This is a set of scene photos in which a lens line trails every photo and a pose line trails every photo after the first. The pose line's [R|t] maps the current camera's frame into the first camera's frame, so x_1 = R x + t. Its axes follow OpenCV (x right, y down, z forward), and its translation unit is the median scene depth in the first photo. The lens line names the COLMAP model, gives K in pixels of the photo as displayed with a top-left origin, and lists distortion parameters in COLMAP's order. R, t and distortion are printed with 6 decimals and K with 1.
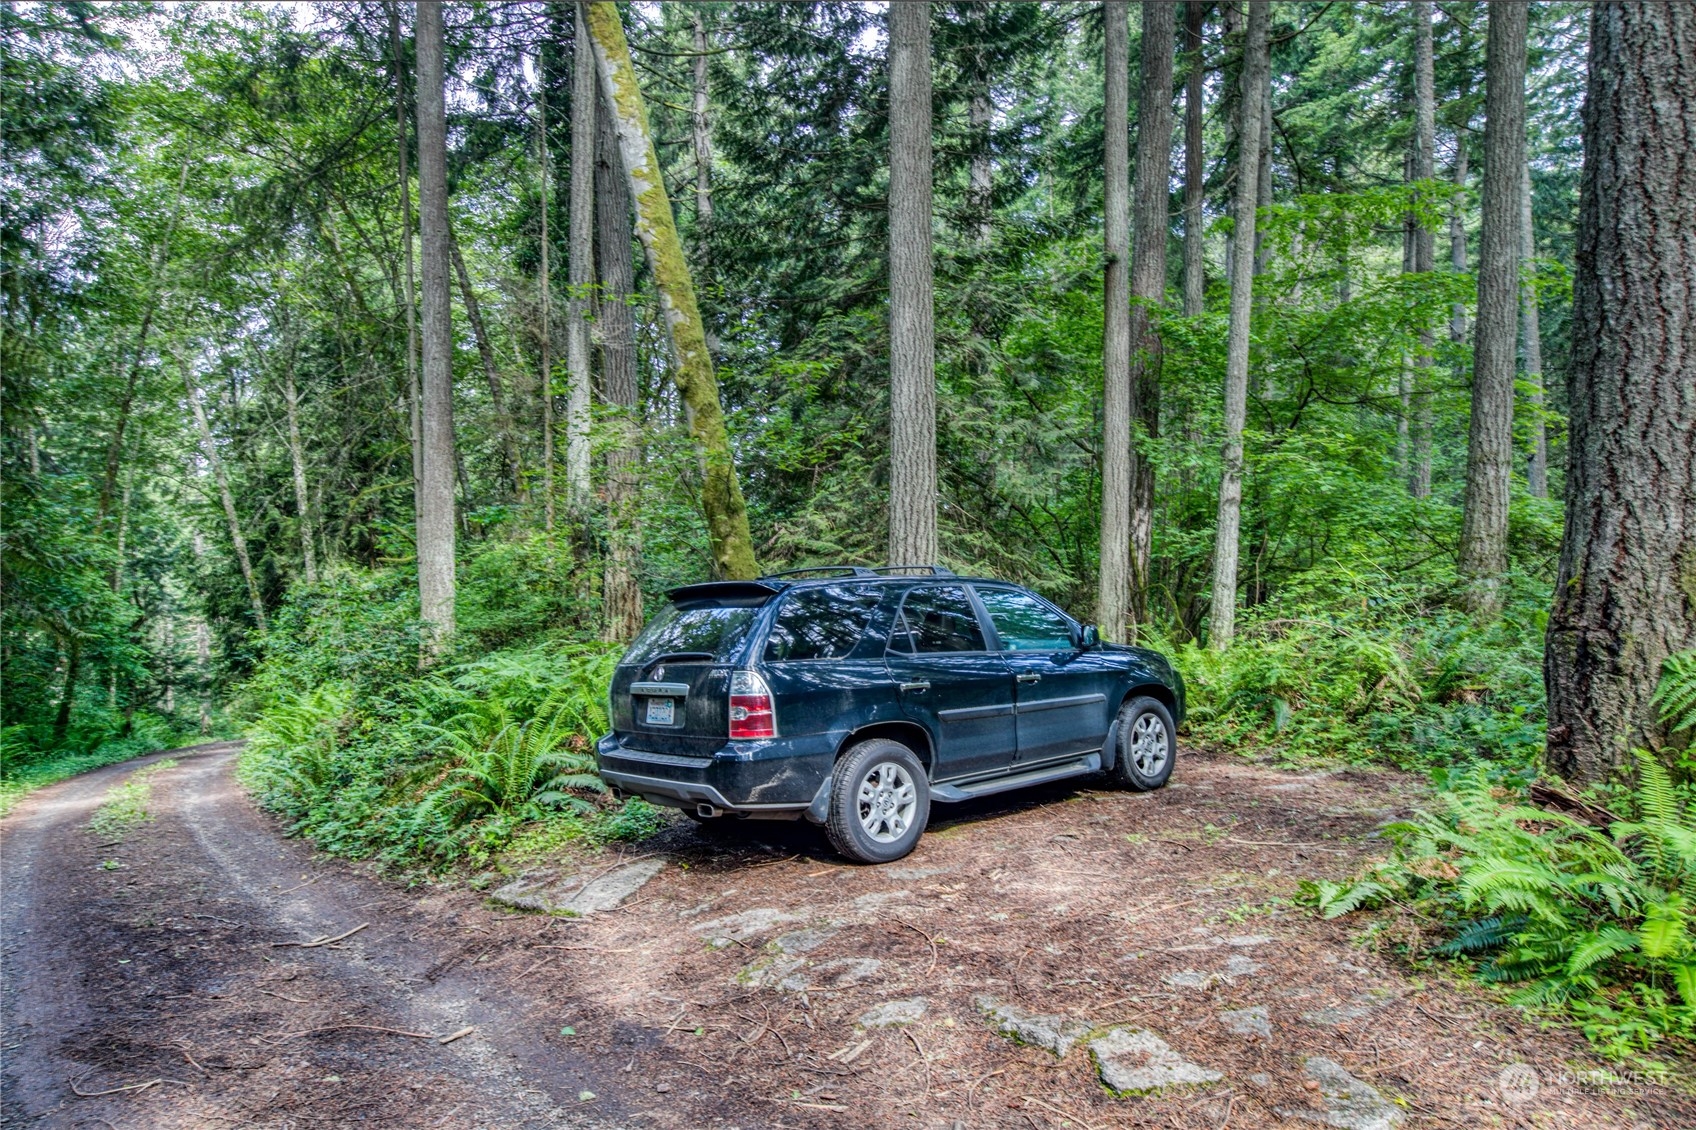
lens RADIAL K [[1109.1, 0, 849.1], [0, 1109.1, 567.3], [0, 0, 1]] dist [0.011174, 0.007611]
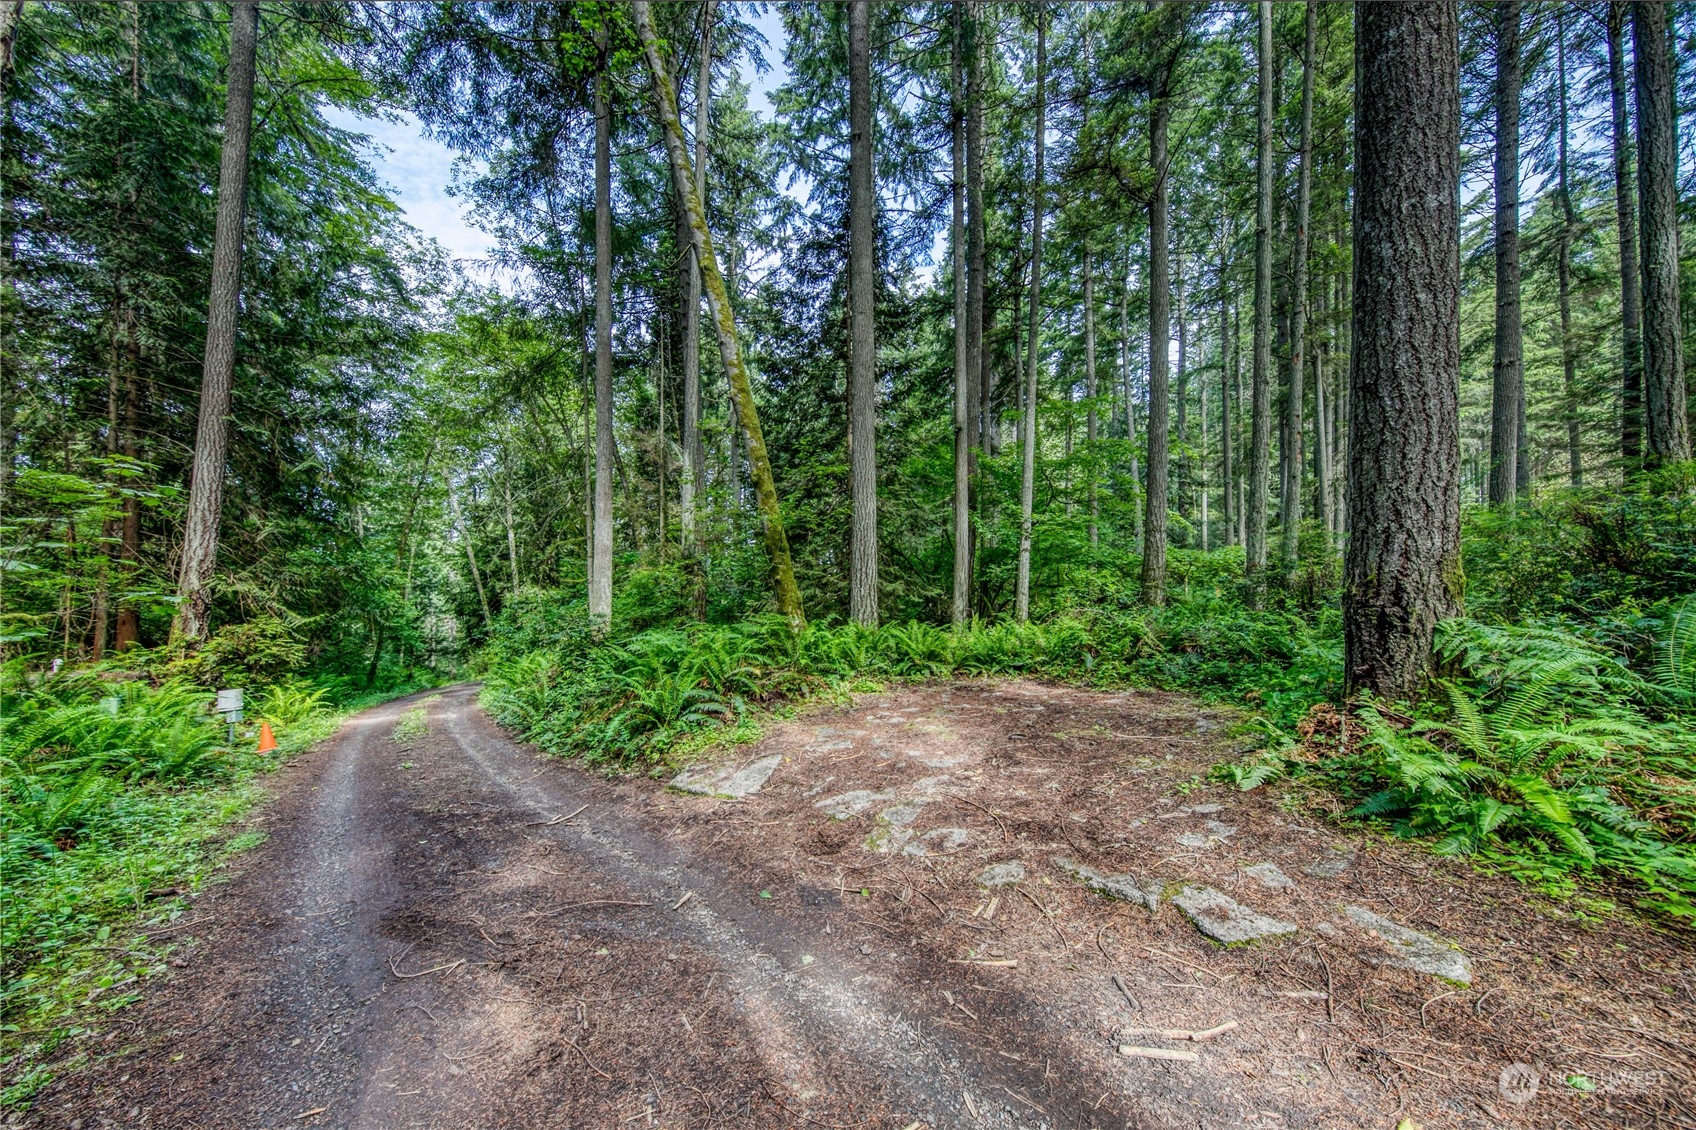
lens RADIAL K [[541.1, 0, 845.7], [0, 541.1, 565.6], [0, 0, 1]] dist [0.002280, -0.000332]
pose [[0.994642, 0.002778, 0.103344, -0.113739], [0.001847, 0.999002, -0.044635, 0.015275], [-0.103364, 0.044586, 0.993644, 0.146248]]
